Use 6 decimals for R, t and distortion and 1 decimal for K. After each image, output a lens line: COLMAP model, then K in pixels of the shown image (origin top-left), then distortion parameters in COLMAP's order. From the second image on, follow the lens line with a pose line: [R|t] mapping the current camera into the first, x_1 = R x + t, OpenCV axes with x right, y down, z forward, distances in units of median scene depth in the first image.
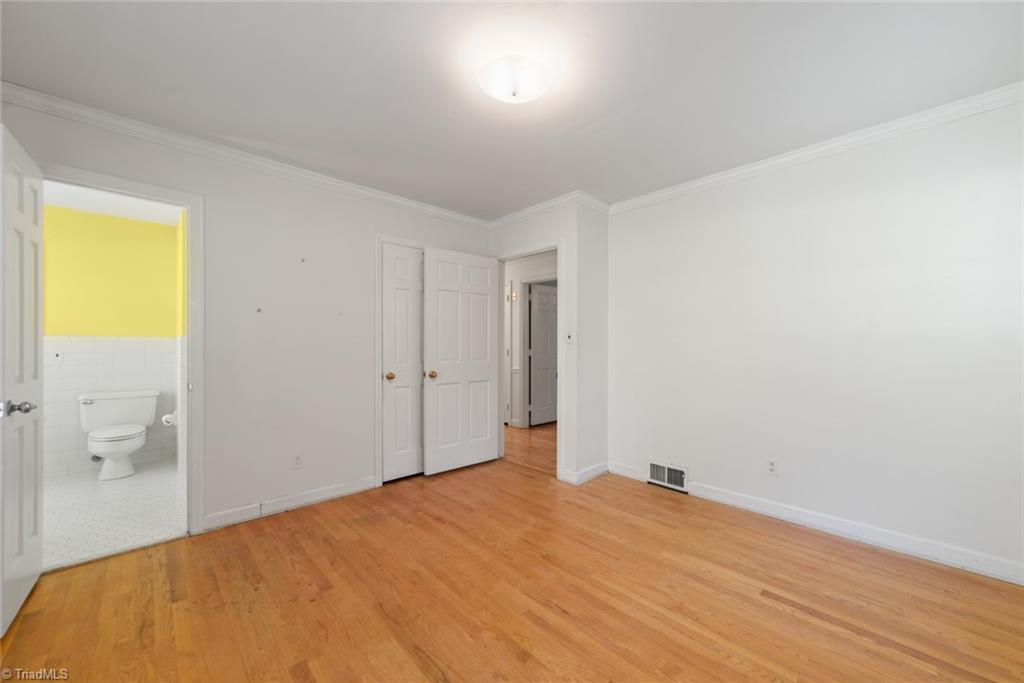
lens RADIAL K [[393.4, 0, 515.0], [0, 393.4, 341.8], [0, 0, 1]] dist [0.003106, 0.003501]
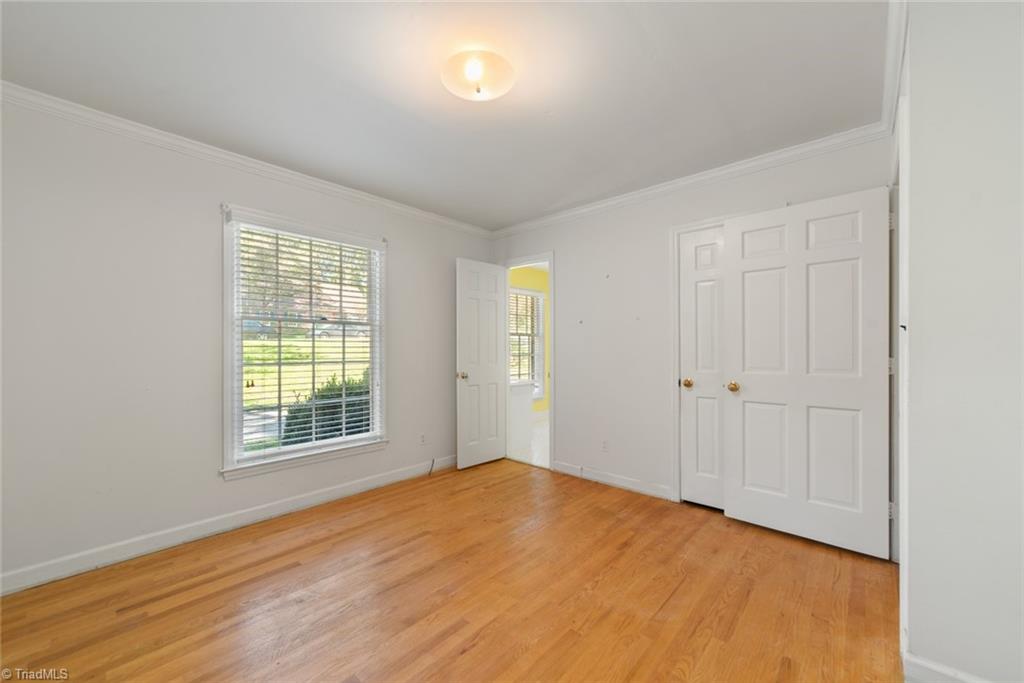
lens RADIAL K [[393.4, 0, 516.6], [0, 393.4, 350.0], [0, 0, 1]] dist [0.003106, 0.003501]
pose [[0.080414, 0.007613, -0.996732, 0.656262], [0.018026, 0.999796, 0.009091, -0.003393], [0.996599, -0.018698, 0.080261, 0.677135]]
